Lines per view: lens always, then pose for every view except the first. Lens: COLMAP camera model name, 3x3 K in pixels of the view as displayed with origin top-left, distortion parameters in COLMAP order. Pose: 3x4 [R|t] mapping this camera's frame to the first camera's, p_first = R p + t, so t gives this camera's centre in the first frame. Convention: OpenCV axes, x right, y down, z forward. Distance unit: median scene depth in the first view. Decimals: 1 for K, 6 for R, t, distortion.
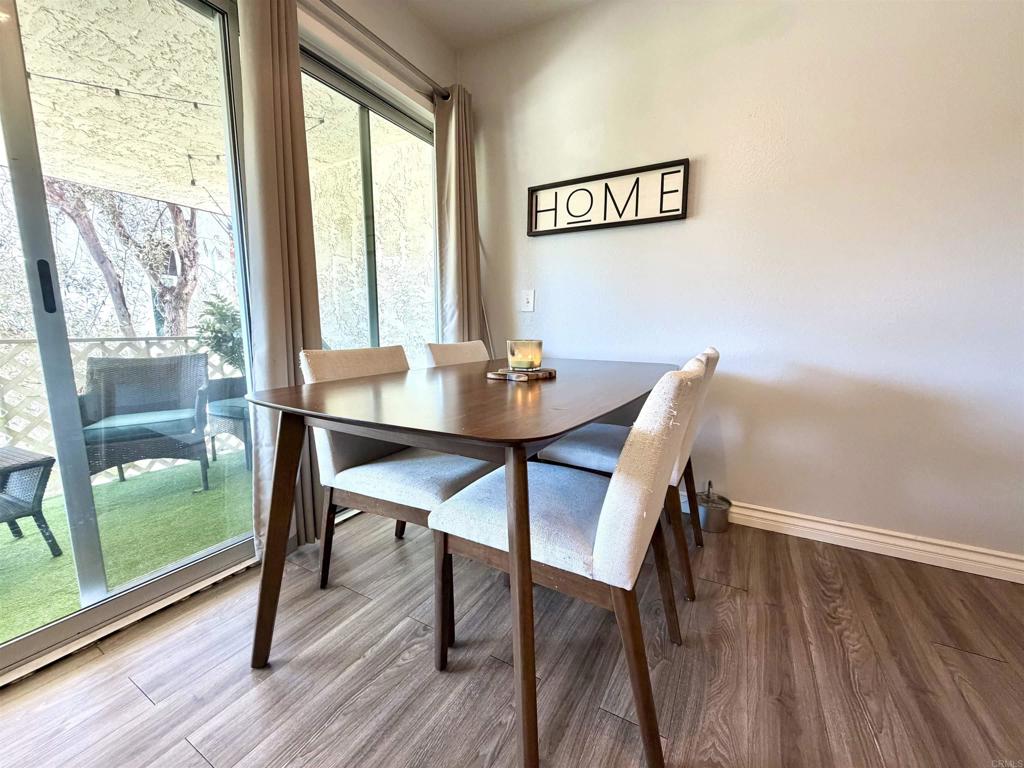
lens RADIAL K [[409.9, 0, 508.4], [0, 409.9, 380.3], [0, 0, 1]] dist [-0.000022, -0.000111]
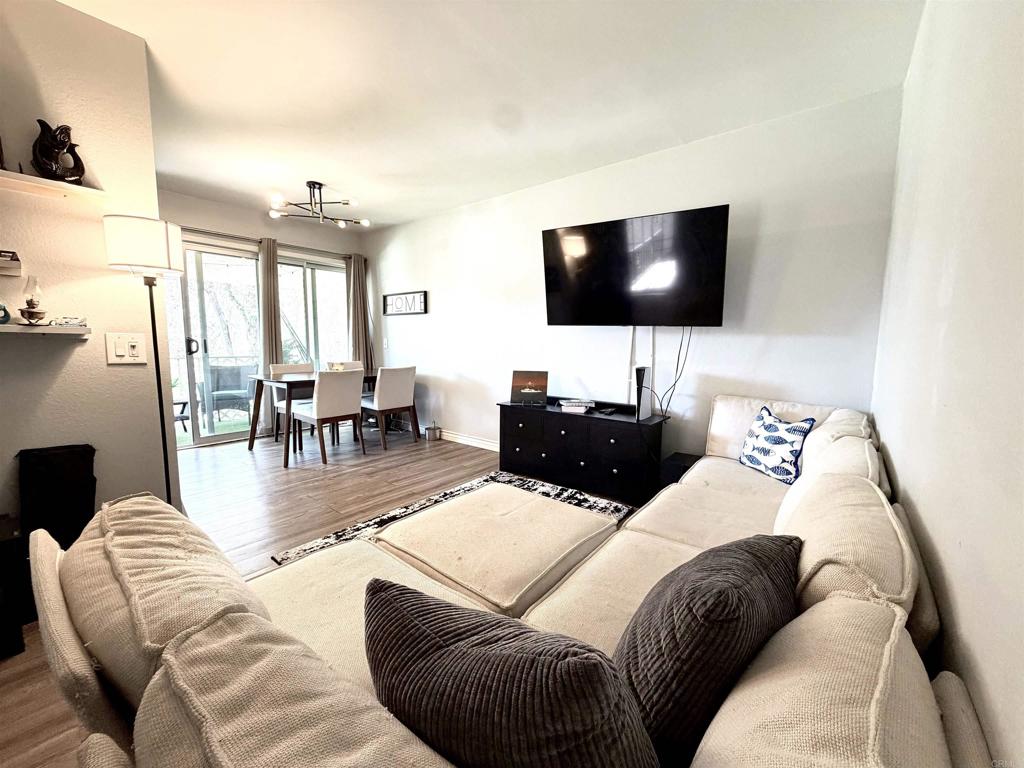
lens RADIAL K [[409.9, 0, 508.4], [0, 409.9, 380.3], [0, 0, 1]] dist [-0.000022, -0.000111]
pose [[0.986953, 0.022798, -0.159389, 1.226476], [-0.029587, 0.998747, -0.040353, 0.084626], [0.158269, 0.044543, 0.986391, -1.241907]]
